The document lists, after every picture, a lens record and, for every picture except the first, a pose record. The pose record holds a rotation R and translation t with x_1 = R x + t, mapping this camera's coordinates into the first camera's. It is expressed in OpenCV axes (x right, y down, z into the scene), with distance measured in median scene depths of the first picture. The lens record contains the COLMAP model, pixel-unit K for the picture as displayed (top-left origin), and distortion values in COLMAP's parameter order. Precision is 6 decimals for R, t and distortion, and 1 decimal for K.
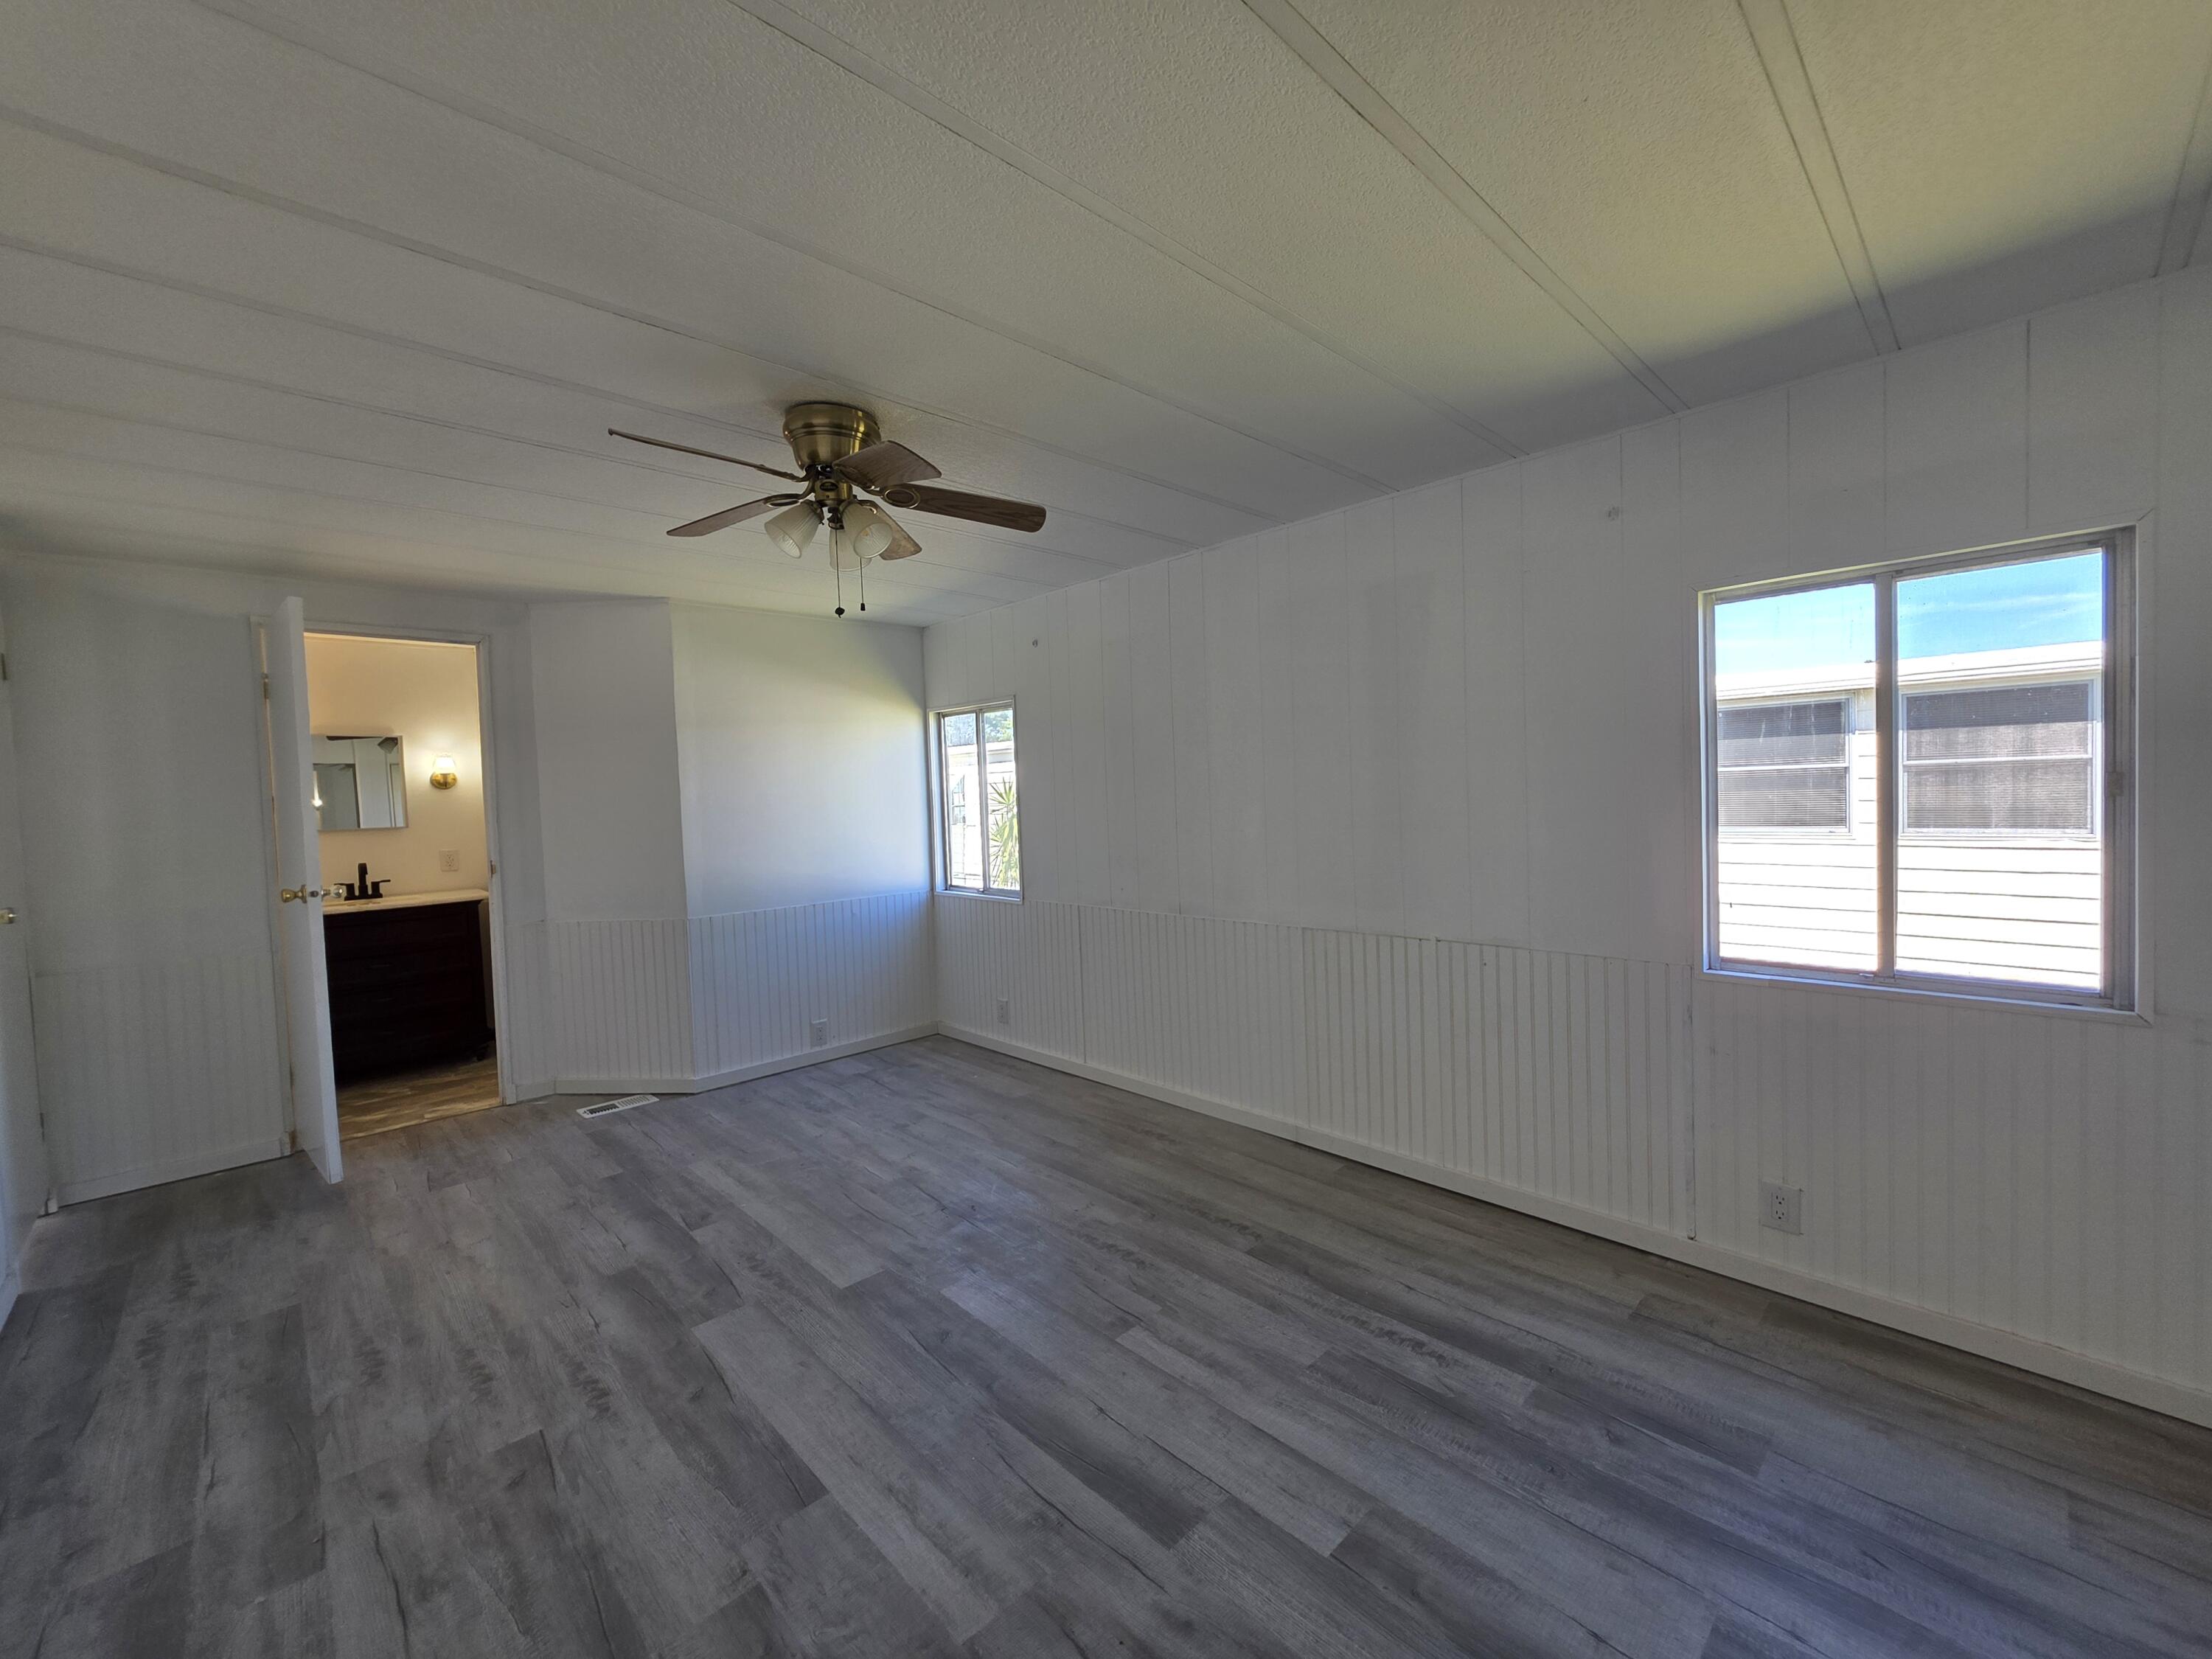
lens RADIAL K [[889.2, 0, 1112.5], [0, 889.2, 823.5], [0, 0, 1]] dist [0.003611, -0.000178]
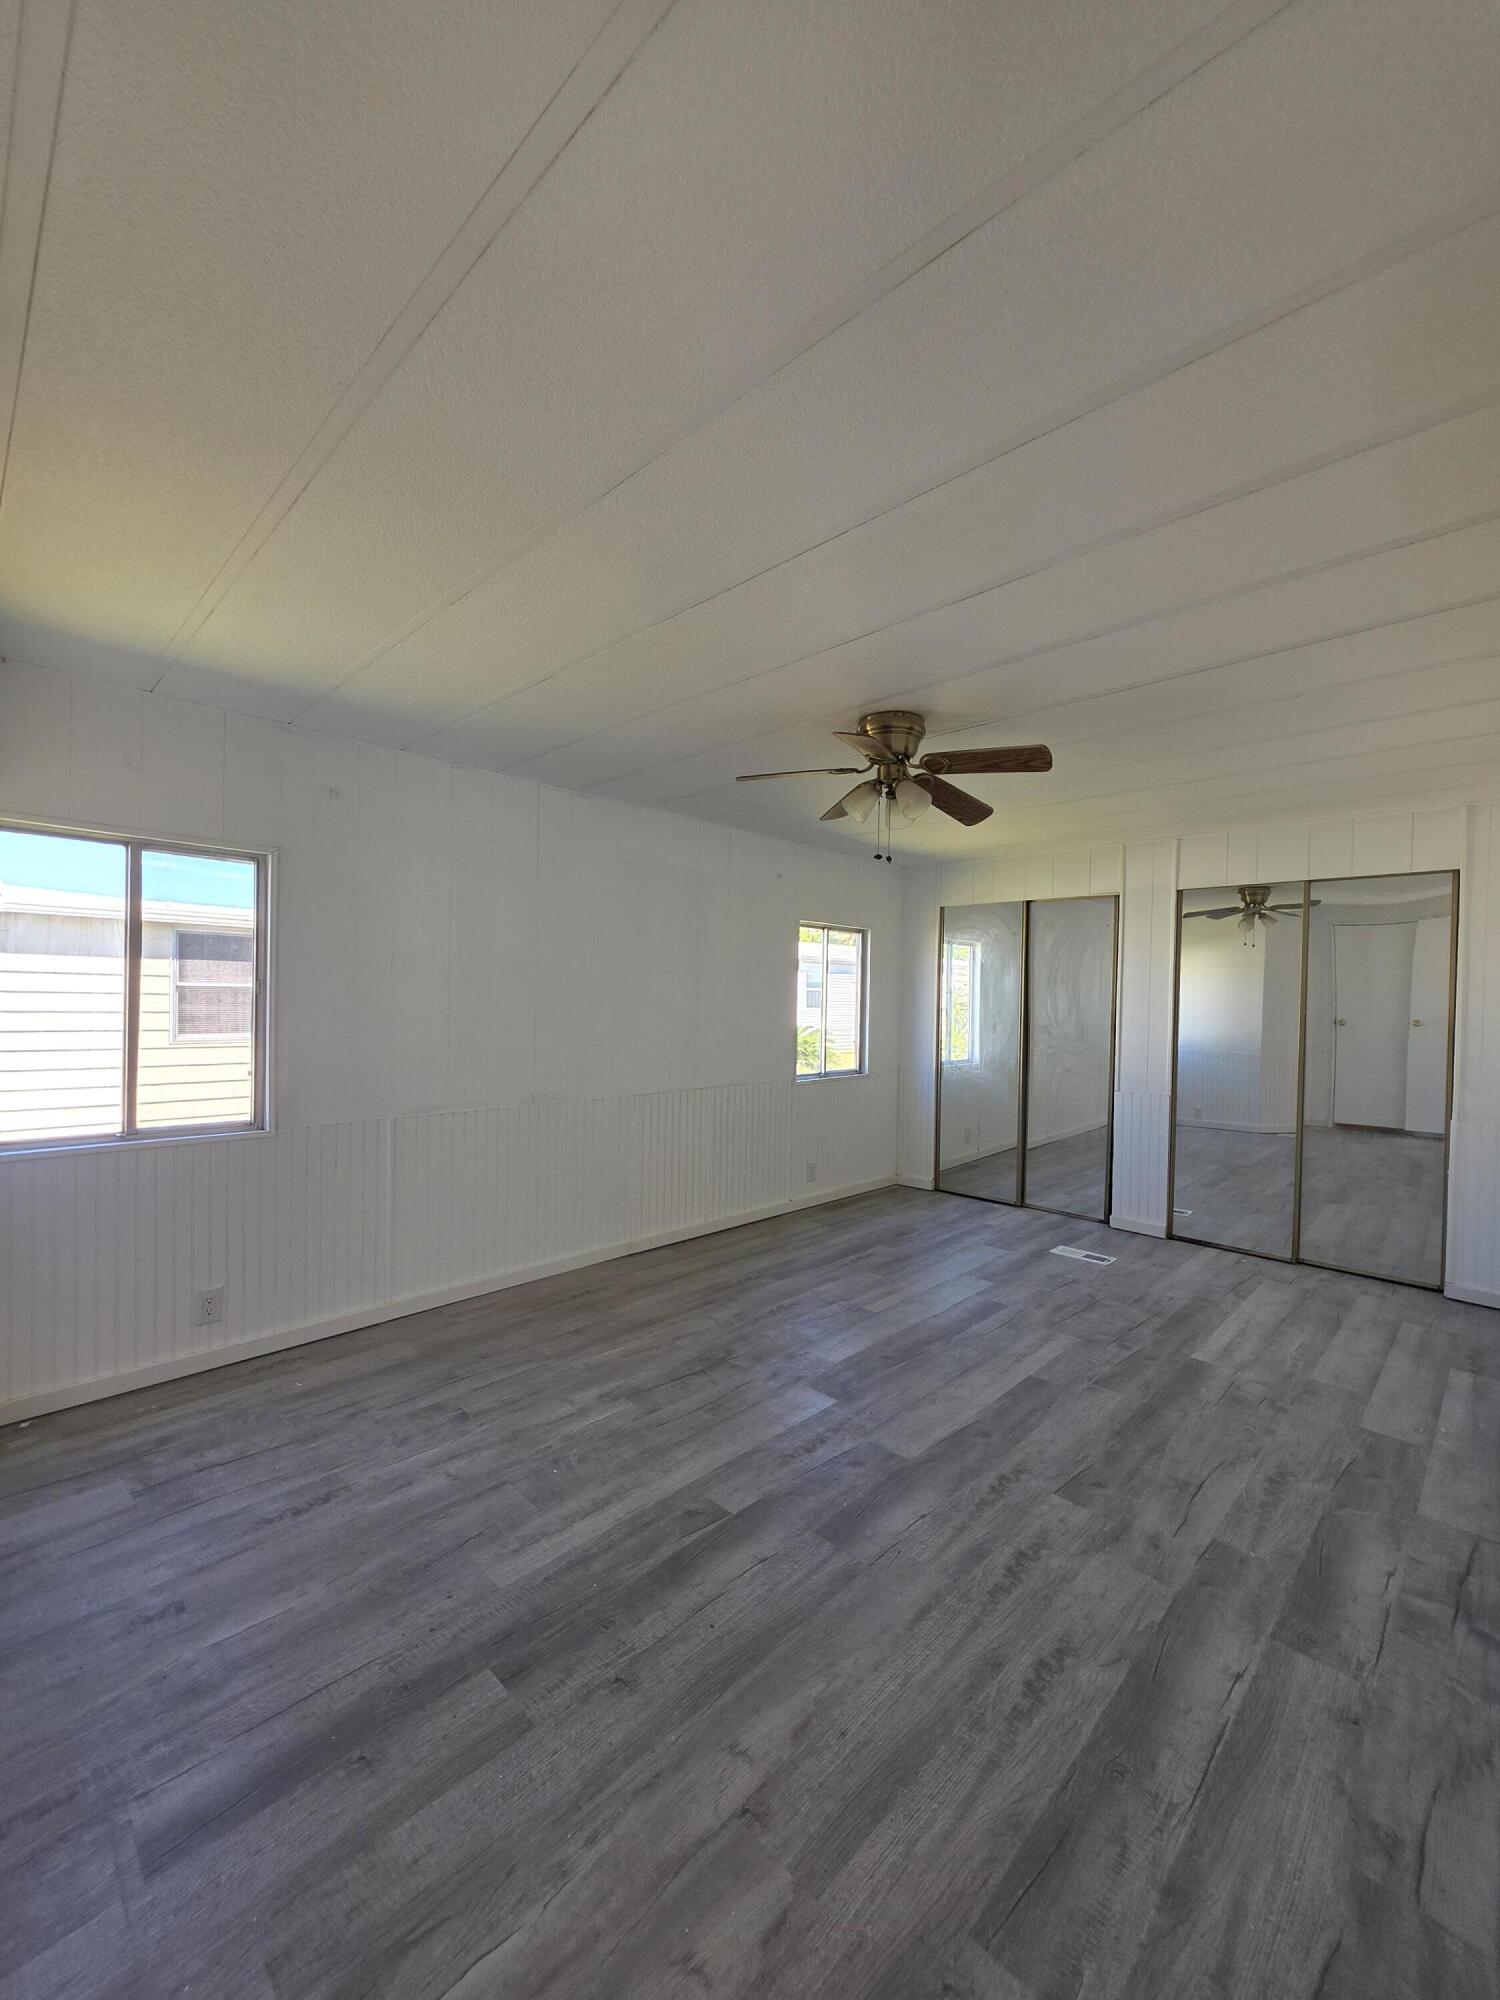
lens RADIAL K [[803.9, 0, 750.0], [0, 803.9, 1000.0], [0, 0, 1]] dist [0.003611, -0.000178]
pose [[-0.030913, 0.031544, 0.999024, -1.412198], [0.017955, 0.999358, -0.030999, 0.014890], [-0.999361, 0.016980, -0.031459, 1.153130]]
